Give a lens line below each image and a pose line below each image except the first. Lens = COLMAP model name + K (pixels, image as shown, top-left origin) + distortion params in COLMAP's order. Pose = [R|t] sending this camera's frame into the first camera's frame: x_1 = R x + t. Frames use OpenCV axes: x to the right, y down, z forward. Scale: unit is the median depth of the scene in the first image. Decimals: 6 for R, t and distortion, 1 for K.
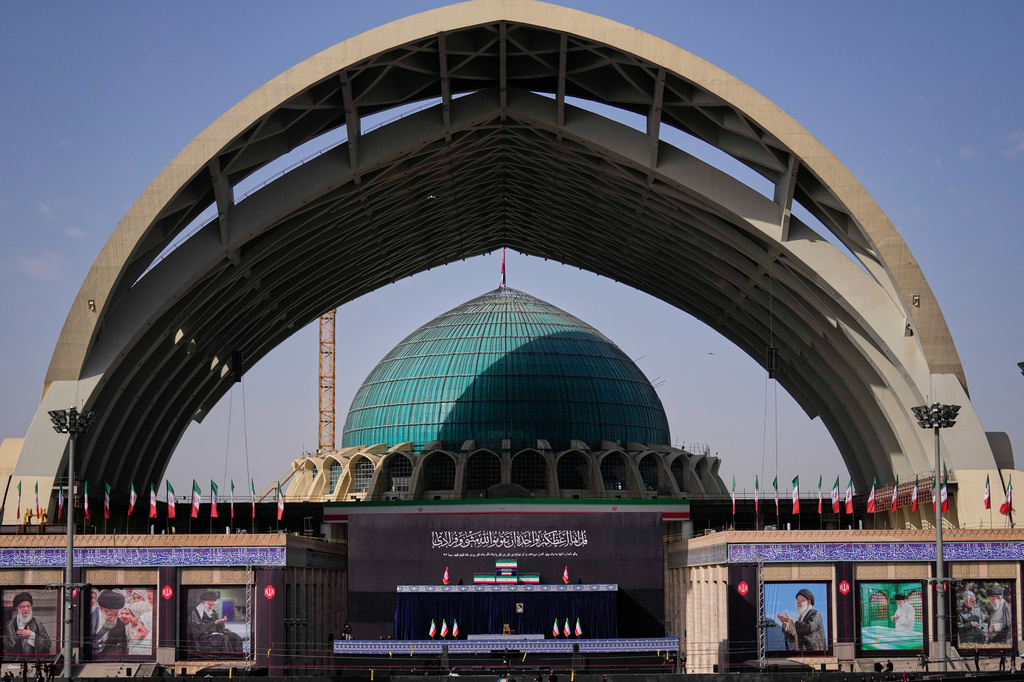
lens RADIAL K [[2162.5, 0, 512.0], [0, 2162.5, 341.0], [0, 0, 1]] dist [-0.056479, 0.276730]
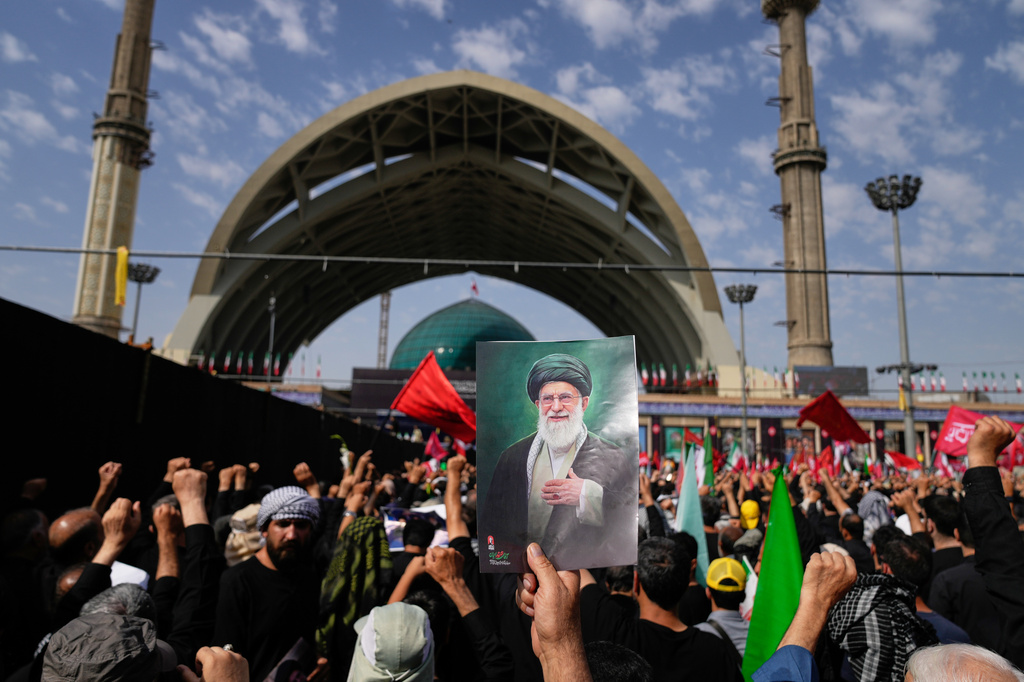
lens RADIAL K [[756.6, 0, 512.0], [0, 756.6, 341.0], [0, 0, 1]] dist [-0.003392, -0.001314]
pose [[0.999053, 0.034639, 0.026343, 0.023312], [-0.032871, 0.997354, -0.064835, 0.085683], [-0.028519, 0.063908, 0.997548, 0.401946]]
